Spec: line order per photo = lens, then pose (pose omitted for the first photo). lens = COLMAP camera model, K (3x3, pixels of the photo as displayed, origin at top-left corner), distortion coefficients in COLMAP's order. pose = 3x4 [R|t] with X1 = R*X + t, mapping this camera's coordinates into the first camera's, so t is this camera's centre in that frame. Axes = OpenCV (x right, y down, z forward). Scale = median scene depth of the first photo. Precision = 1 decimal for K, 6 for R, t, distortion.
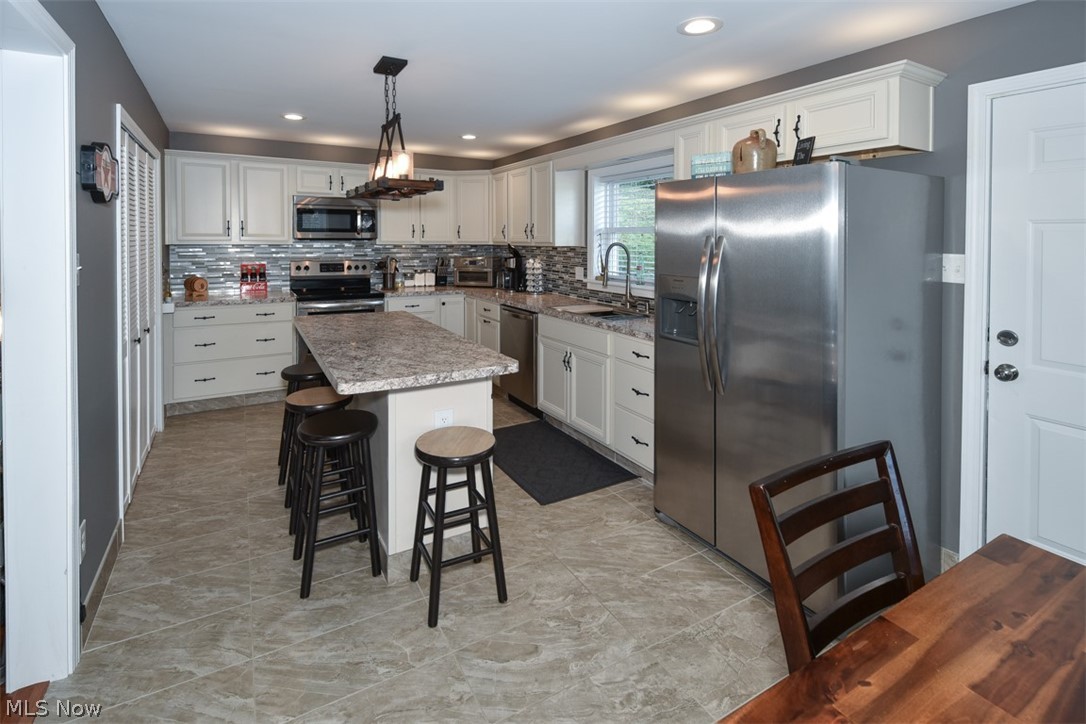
lens RADIAL K [[510.2, 0, 521.5], [0, 510.2, 247.1], [0, 0, 1]] dist [0.000328, 0.000034]
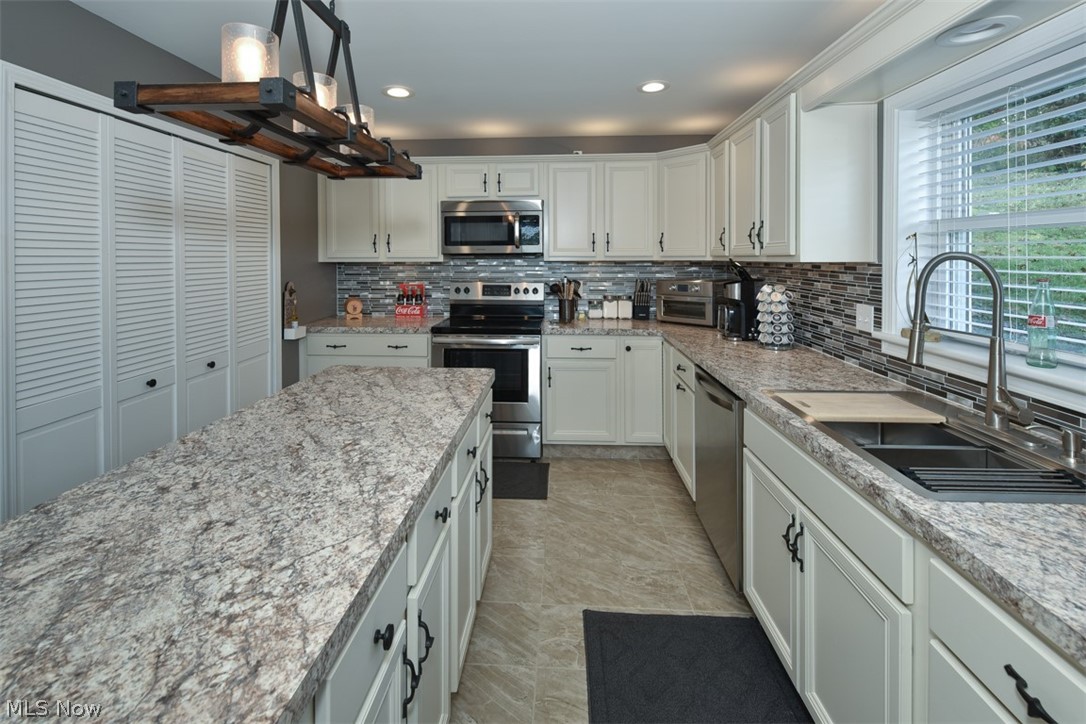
lens RADIAL K [[484.6, 0, 534.1], [0, 484.6, 261.6], [0, 0, 1]] dist [0.001736, -0.000499]
pose [[0.839786, -0.005283, -0.542892, 0.095510], [0.001866, 0.999975, -0.006845, 0.000389], [0.542914, 0.004735, 0.839775, 0.419476]]
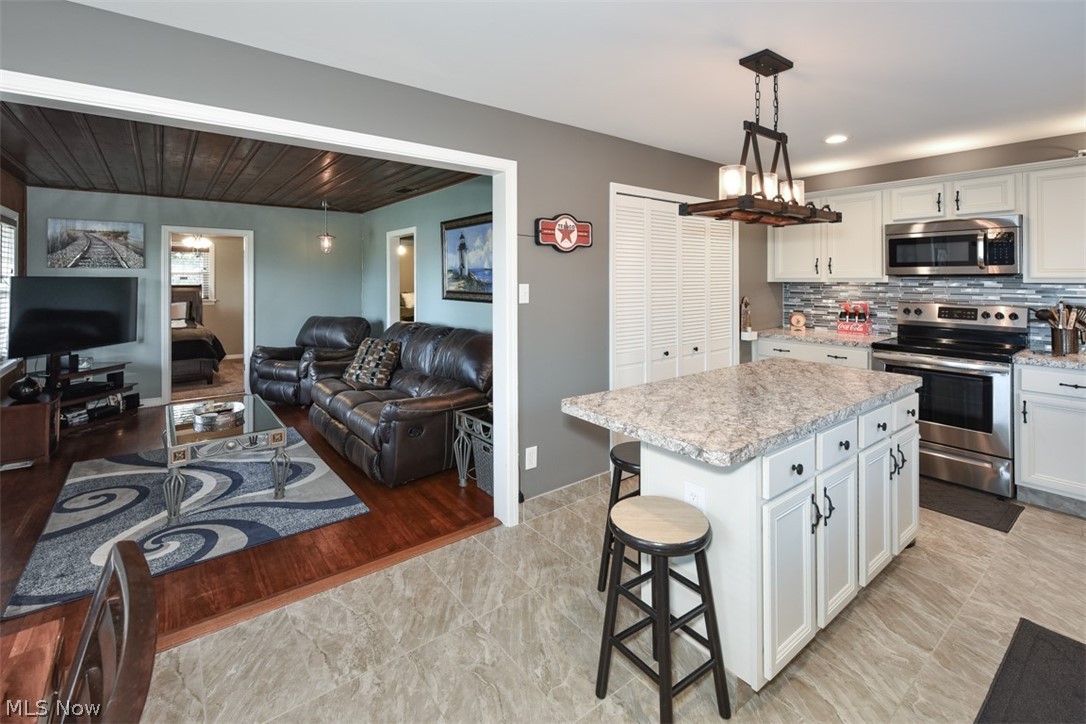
lens RADIAL K [[483.2, 0, 545.4], [0, 483.2, 281.7], [0, 0, 1]] dist [0.019129, -0.008713]
pose [[0.145837, -0.001248, -0.989308, 0.270971], [-0.011695, 0.999927, -0.002986, 0.002696], [0.989240, 0.012006, 0.145812, 0.308120]]
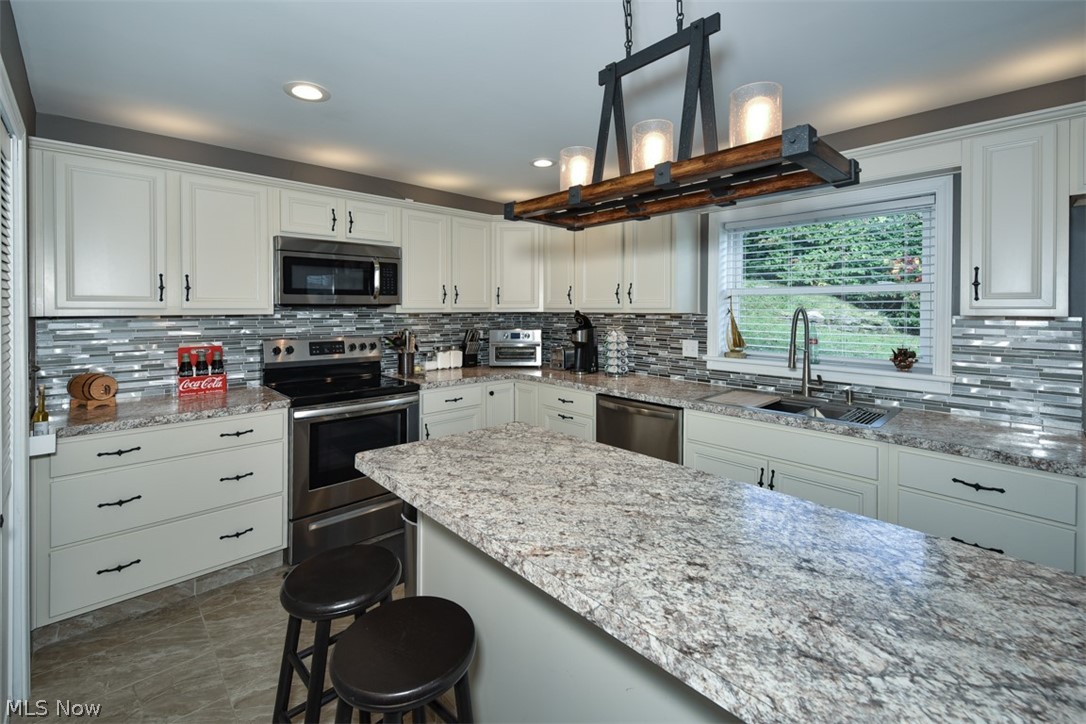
lens RADIAL K [[472.2, 0, 532.7], [0, 472.2, 308.6], [0, 0, 1]] dist [0.022365, -0.007904]
pose [[0.972224, -0.006853, 0.233953, -0.268718], [0.009841, 0.999884, -0.011610, -0.002121], [-0.233846, 0.013590, 0.972179, 0.346118]]
